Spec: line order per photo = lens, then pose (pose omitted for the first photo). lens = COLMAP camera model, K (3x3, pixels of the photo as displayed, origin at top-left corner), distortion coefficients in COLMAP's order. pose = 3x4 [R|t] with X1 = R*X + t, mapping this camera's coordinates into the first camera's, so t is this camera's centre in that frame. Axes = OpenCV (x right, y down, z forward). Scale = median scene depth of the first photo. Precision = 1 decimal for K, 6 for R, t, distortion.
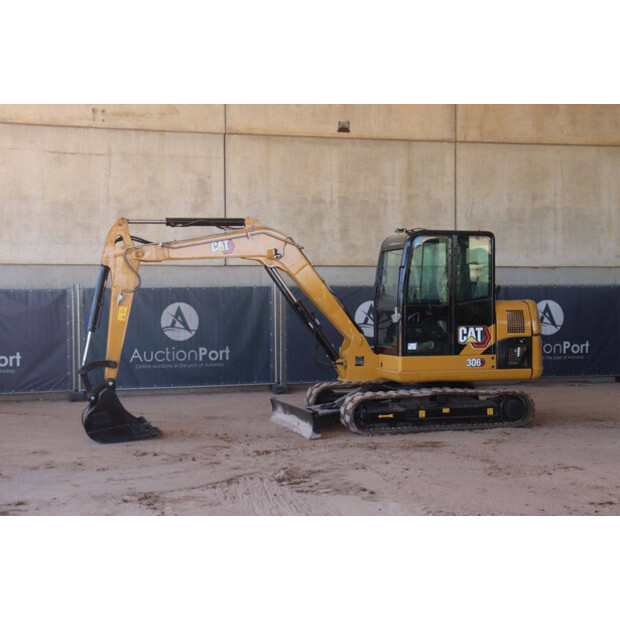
lens RADIAL K [[935.5, 0, 311.0], [0, 935.5, 307.3], [0, 0, 1]] dist [0.104025, 0.099863]
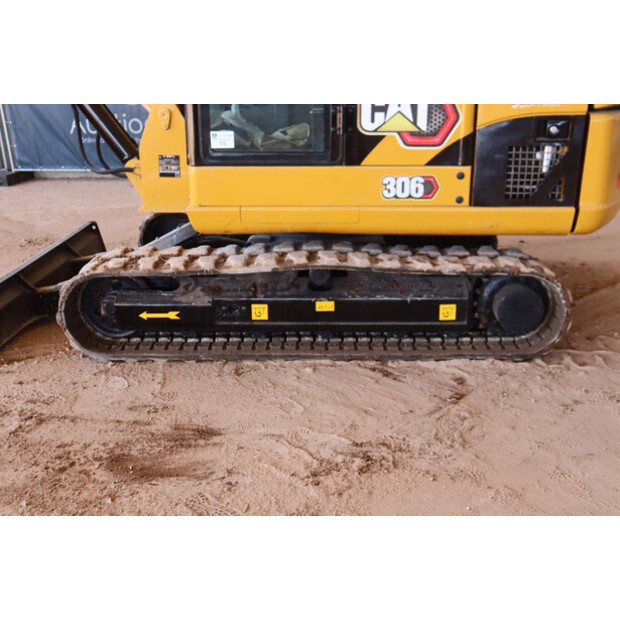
lens RADIAL K [[695.4, 0, 310.0], [0, 695.4, 299.6], [0, 0, 1]] dist [-0.009745, 0.013673]
pose [[0.952875, 0.093743, -0.288516, 0.156883], [0.001609, 0.949483, 0.313815, 0.010876], [0.303359, -0.299491, 0.904588, 0.518379]]
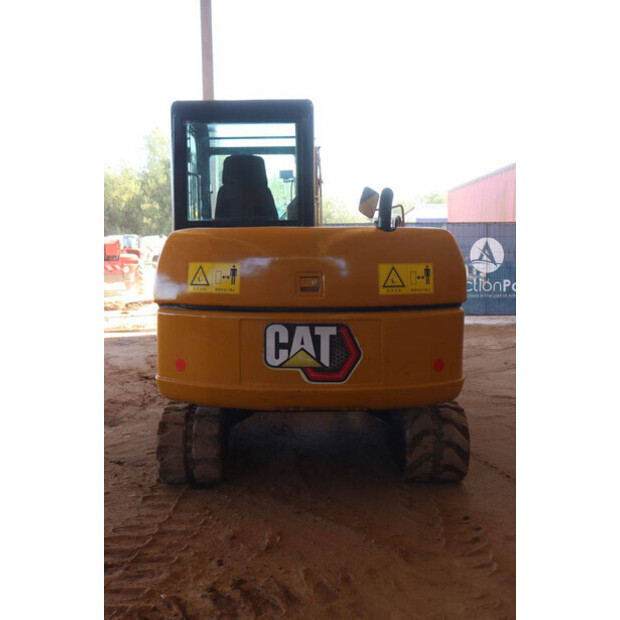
lens RADIAL K [[692.2, 0, 309.3], [0, 692.2, 310.9], [0, 0, 1]] dist [-0.070144, 0.019839]
pose [[-0.260207, 0.104301, -0.959903, 0.396879], [0.007545, 0.994338, 0.105997, -0.002495], [0.965523, 0.020338, -0.259520, 0.841135]]
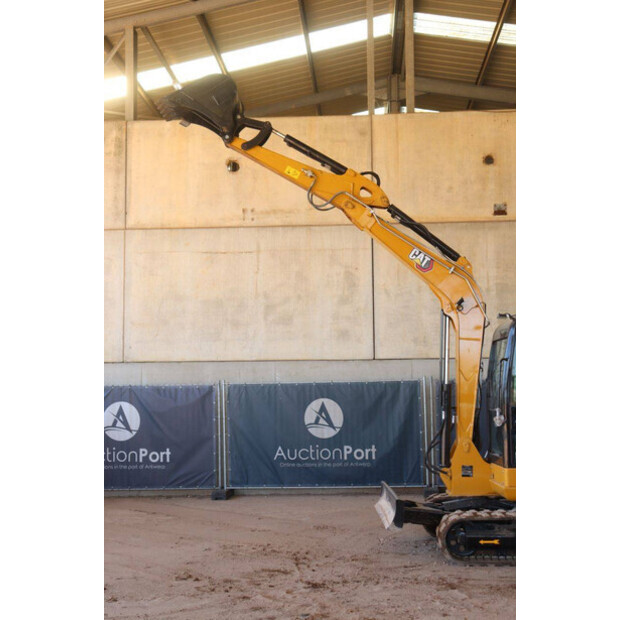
lens RADIAL K [[846.6, 0, 311.9], [0, 846.6, 310.6], [0, 0, 1]] dist [0.027375, 0.088267]
pose [[0.955225, -0.032409, -0.294100, 0.108353], [0.002921, 0.994967, -0.100156, -0.007677], [0.295866, 0.094812, 0.950512, 0.158187]]
